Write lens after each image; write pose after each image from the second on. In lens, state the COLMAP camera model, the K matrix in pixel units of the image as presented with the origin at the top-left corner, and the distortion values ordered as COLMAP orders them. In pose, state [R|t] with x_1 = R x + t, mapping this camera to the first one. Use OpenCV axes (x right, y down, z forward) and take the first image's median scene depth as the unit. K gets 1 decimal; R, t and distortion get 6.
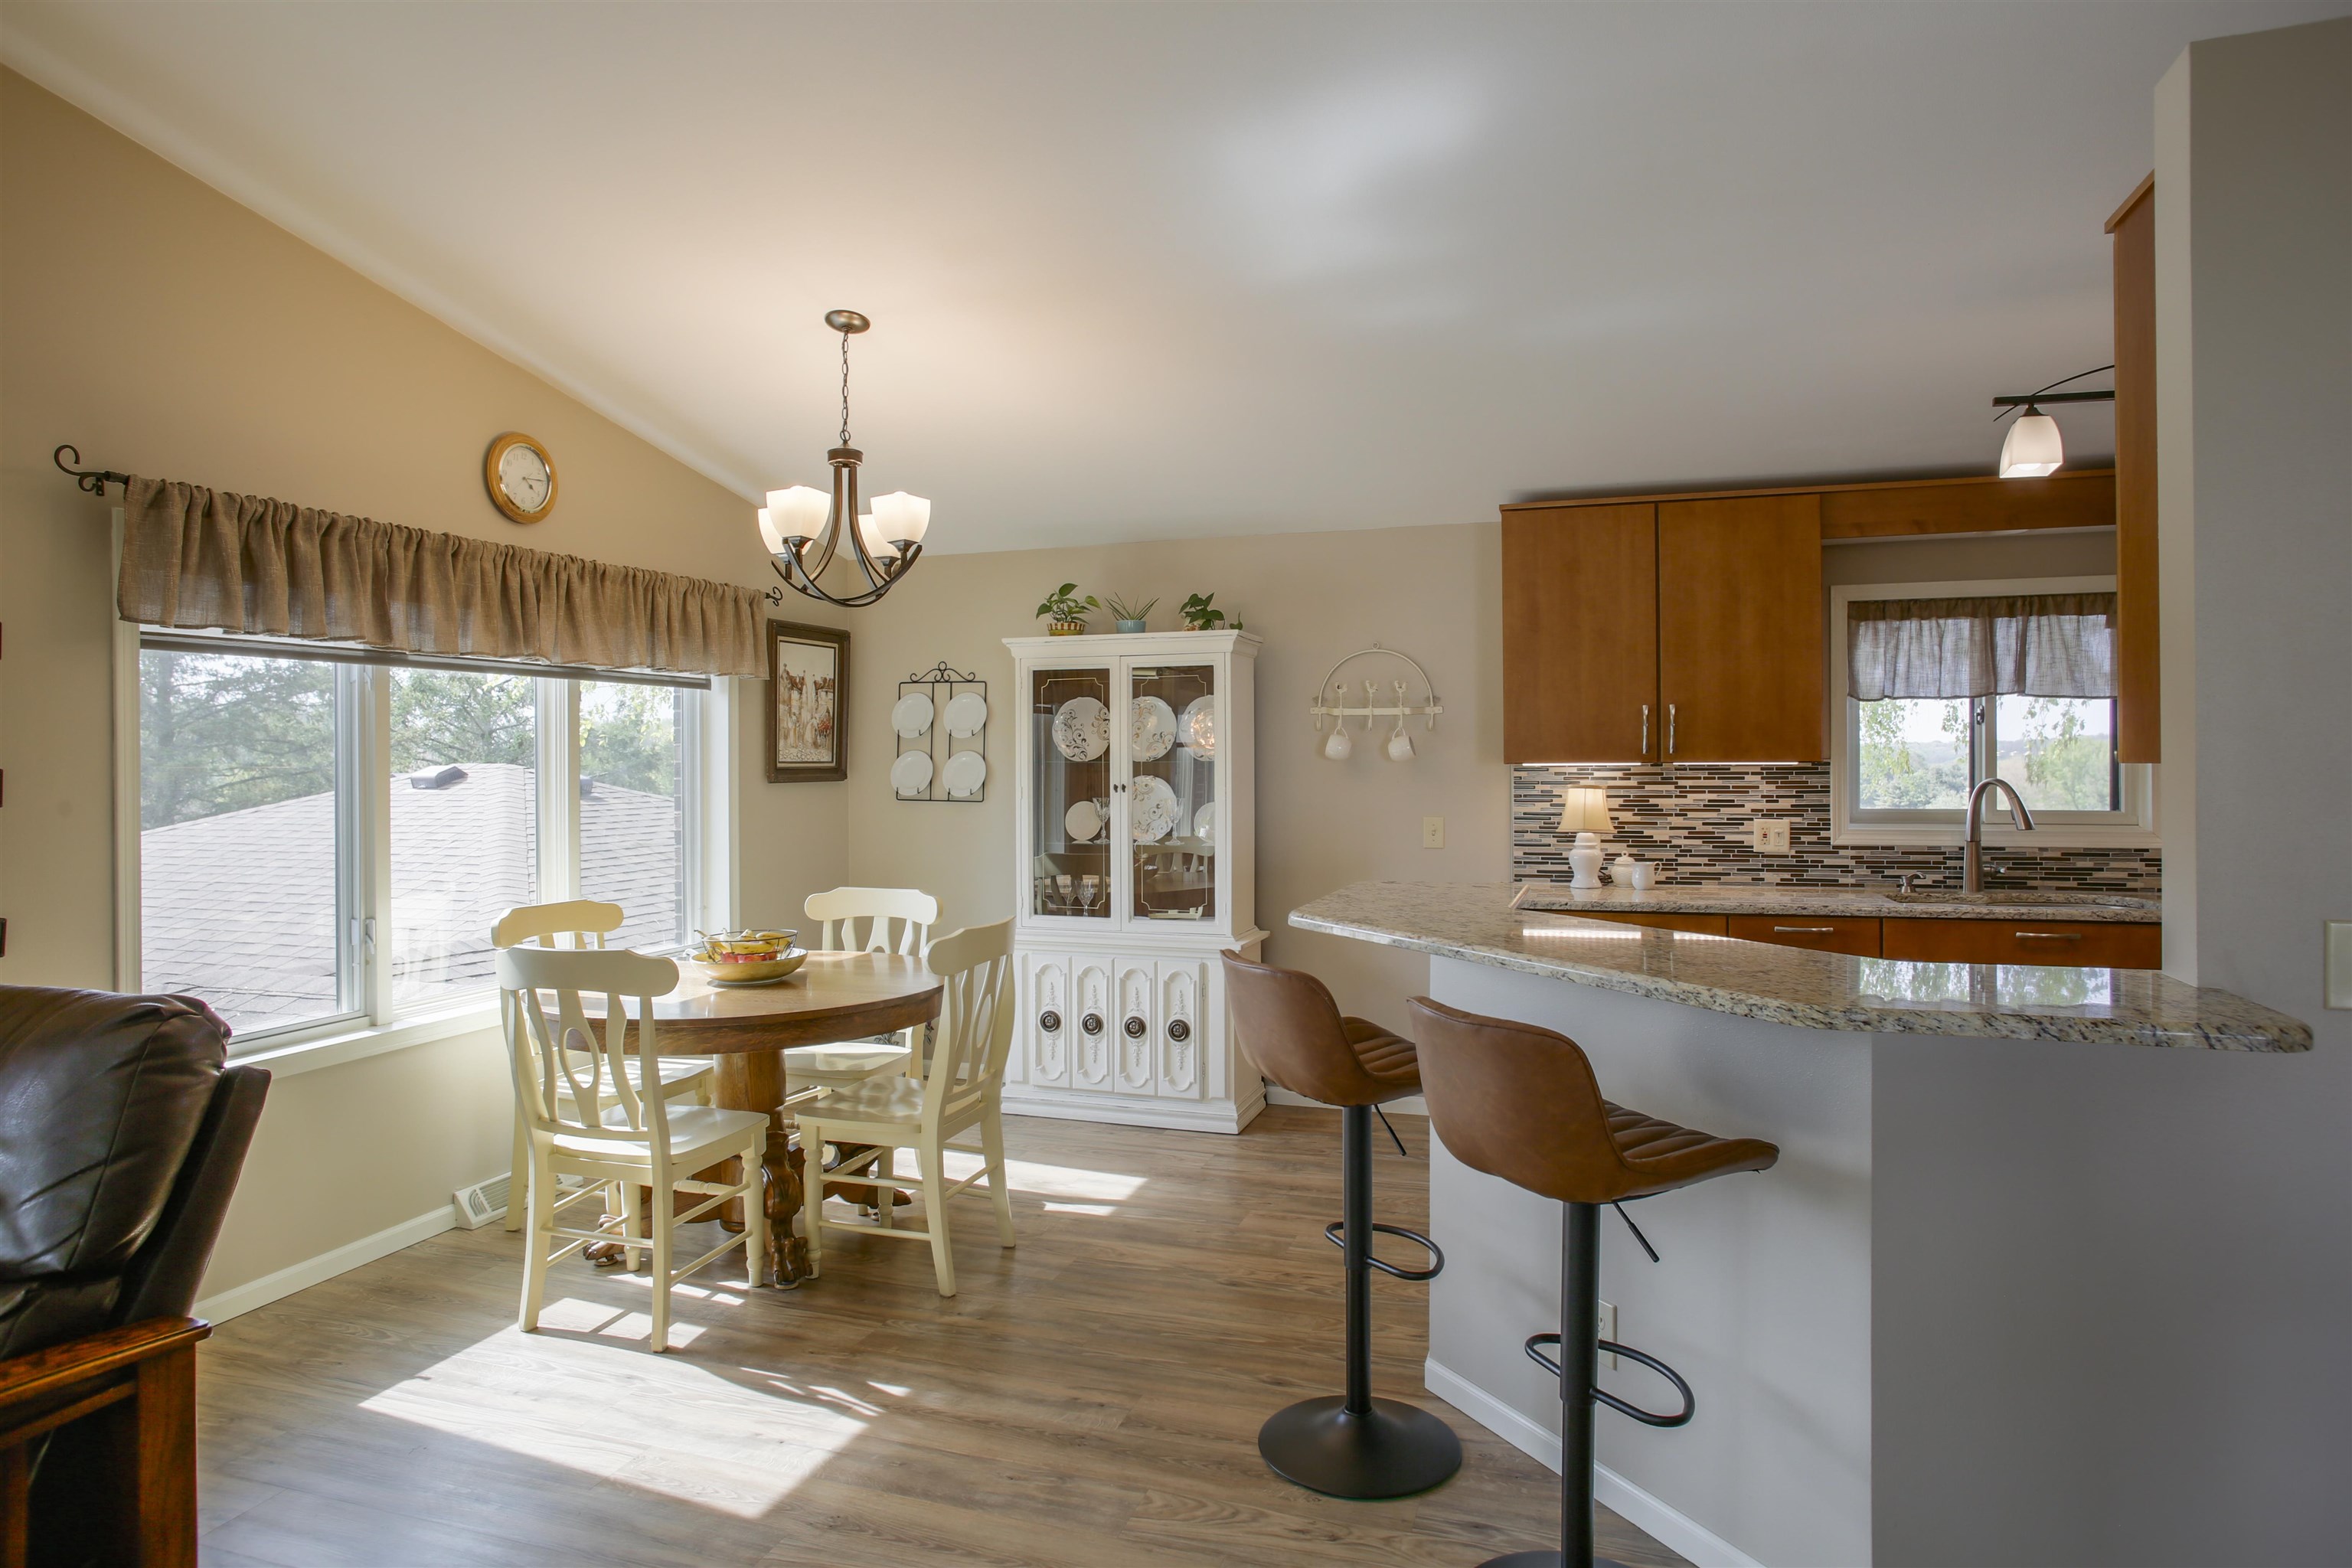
lens RADIAL K [[1333.9, 0, 1171.1], [0, 1333.9, 765.1], [0, 0, 1]] dist [-0.069085, 0.050240]
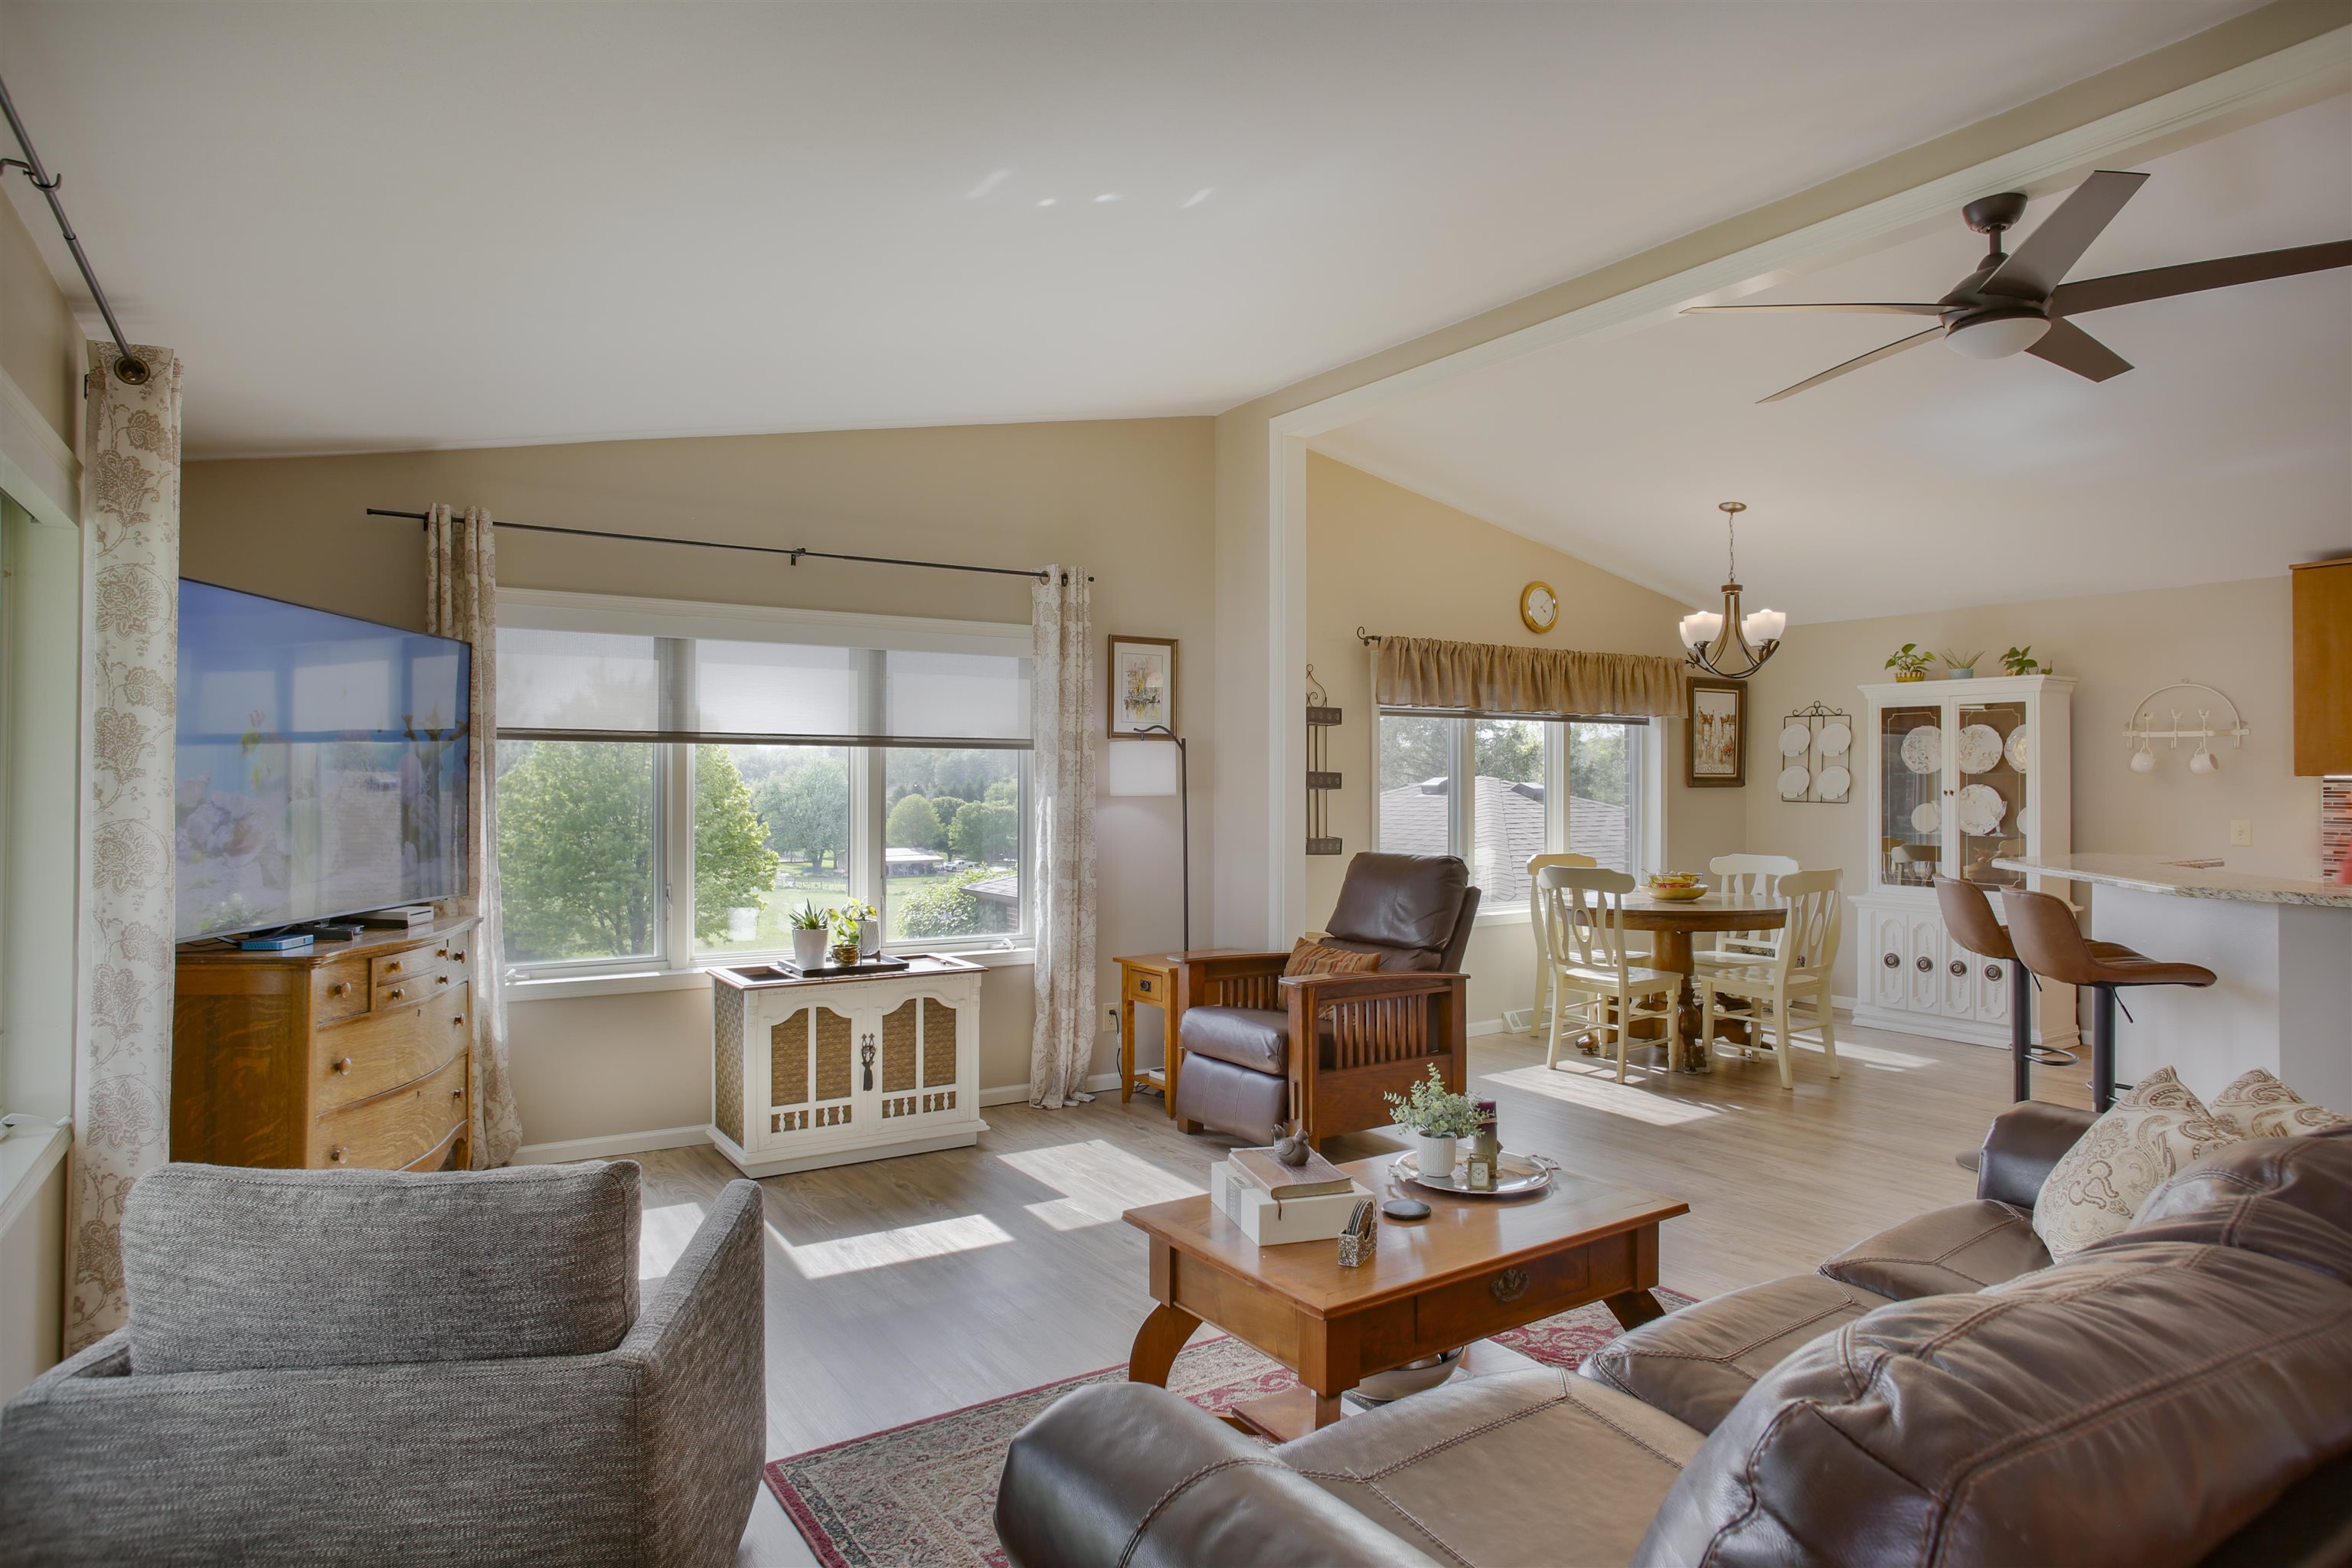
lens RADIAL K [[1333.9, 0, 1171.1], [0, 1333.9, 765.1], [0, 0, 1]] dist [-0.069085, 0.050240]
pose [[0.781778, 0.000172, -0.623556, 0.199744], [-0.008370, 0.999913, -0.010218, 0.010328], [0.623500, 0.013207, 0.781712, -0.620256]]
